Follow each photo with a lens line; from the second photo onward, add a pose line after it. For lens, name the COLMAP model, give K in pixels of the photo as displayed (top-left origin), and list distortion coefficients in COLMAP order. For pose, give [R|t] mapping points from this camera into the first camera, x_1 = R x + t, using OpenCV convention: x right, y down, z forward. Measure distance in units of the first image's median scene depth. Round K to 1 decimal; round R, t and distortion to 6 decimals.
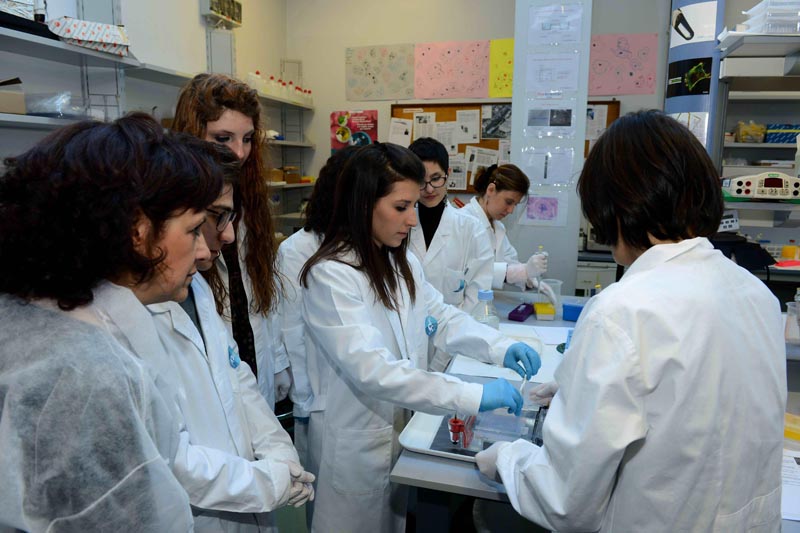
lens RADIAL K [[542.4, 0, 400.0], [0, 542.4, 266.5], [0, 0, 1]] dist [-0.051643, -0.001849]
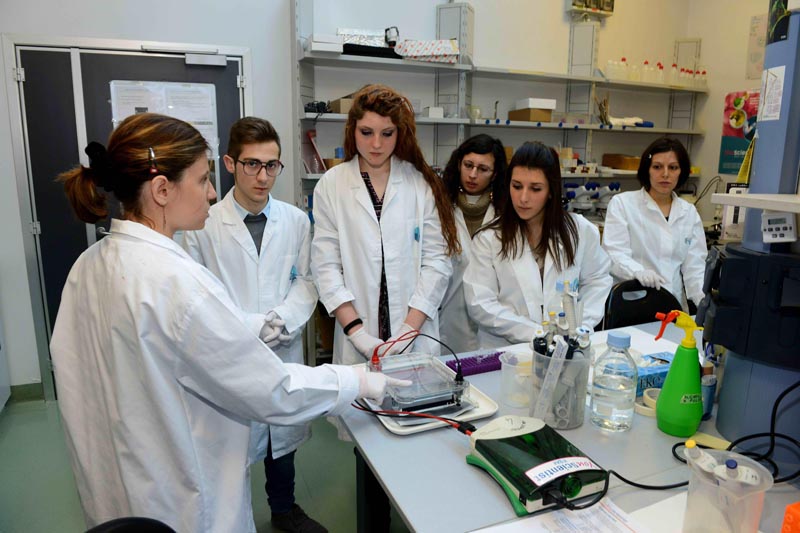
lens RADIAL K [[534.9, 0, 383.1], [0, 534.9, 264.7], [0, 0, 1]] dist [-0.057111, 0.003081]
pose [[0.614925, 0.159158, -0.772357, 0.266845], [-0.144857, 0.985553, 0.087760, -0.007959], [0.775167, 0.057915, 0.629097, 0.068426]]
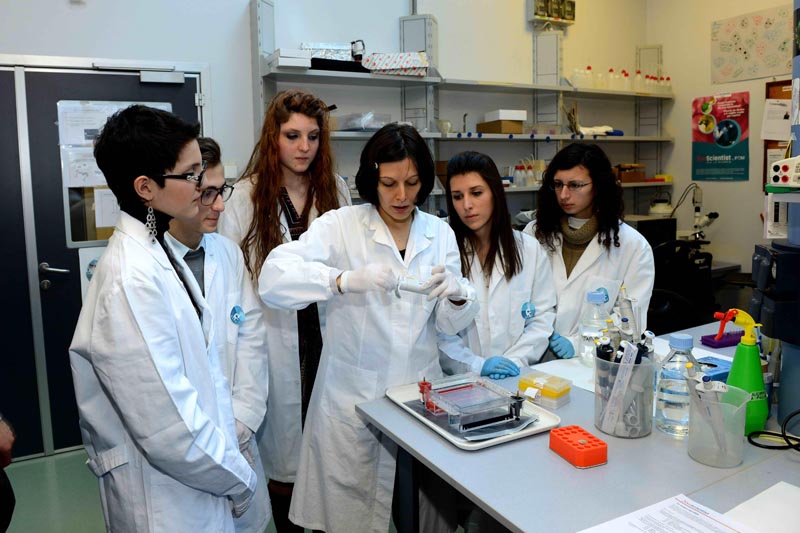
lens RADIAL K [[602.0, 0, 357.0], [0, 602.0, 232.9], [0, 0, 1]] dist [-0.054108, -0.001075]
pose [[0.677774, 0.050166, -0.733556, 0.246500], [-0.103899, 0.994193, -0.028008, 0.005633], [0.727892, 0.095199, 0.679051, 0.003367]]
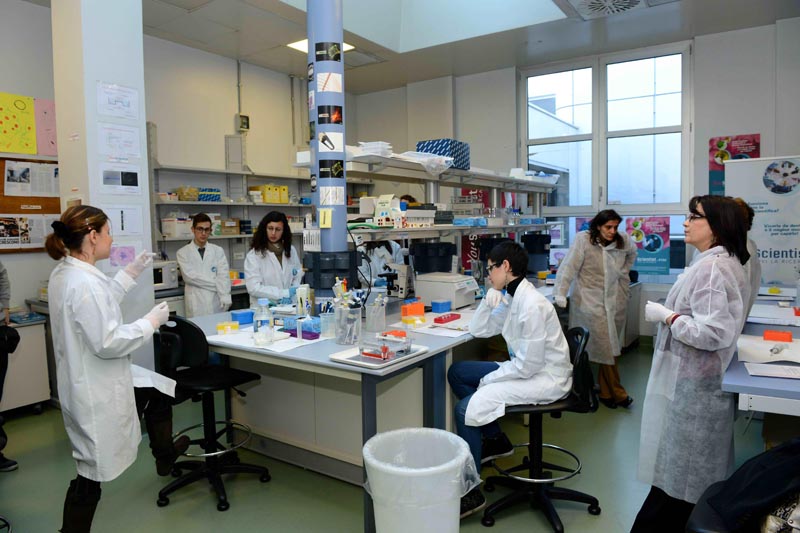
lens RADIAL K [[542.4, 0, 400.0], [0, 542.4, 266.5], [0, 0, 1]] dist [-0.051643, -0.001849]
pose [[0.313404, -0.091110, 0.945239, -0.461849], [0.191165, 0.981063, 0.031180, -0.006915], [-0.930179, 0.170925, 0.324886, 0.067435]]
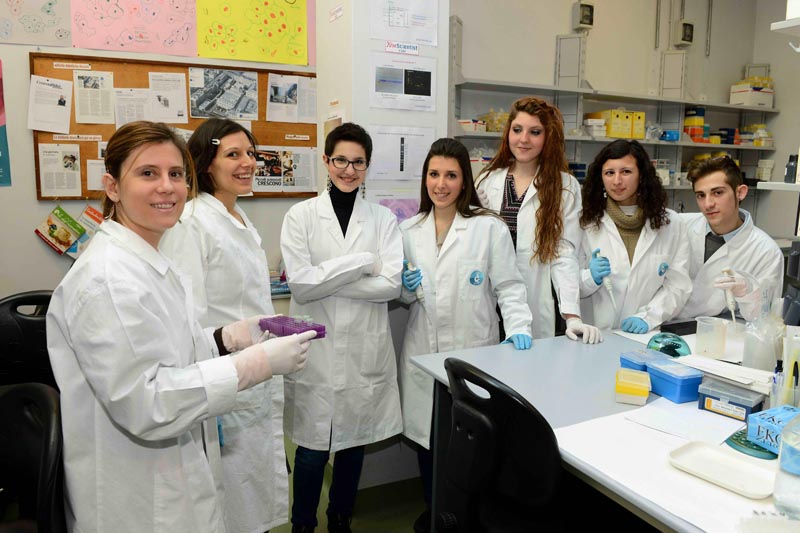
lens RADIAL K [[588.8, 0, 384.5], [0, 588.8, 254.7], [0, 0, 1]] dist [-0.041028, -0.002919]
pose [[0.754717, -0.095621, 0.649044, -0.172706], [0.117986, 0.992974, 0.009095, -0.049754], [-0.645353, 0.069714, 0.760696, 0.336556]]
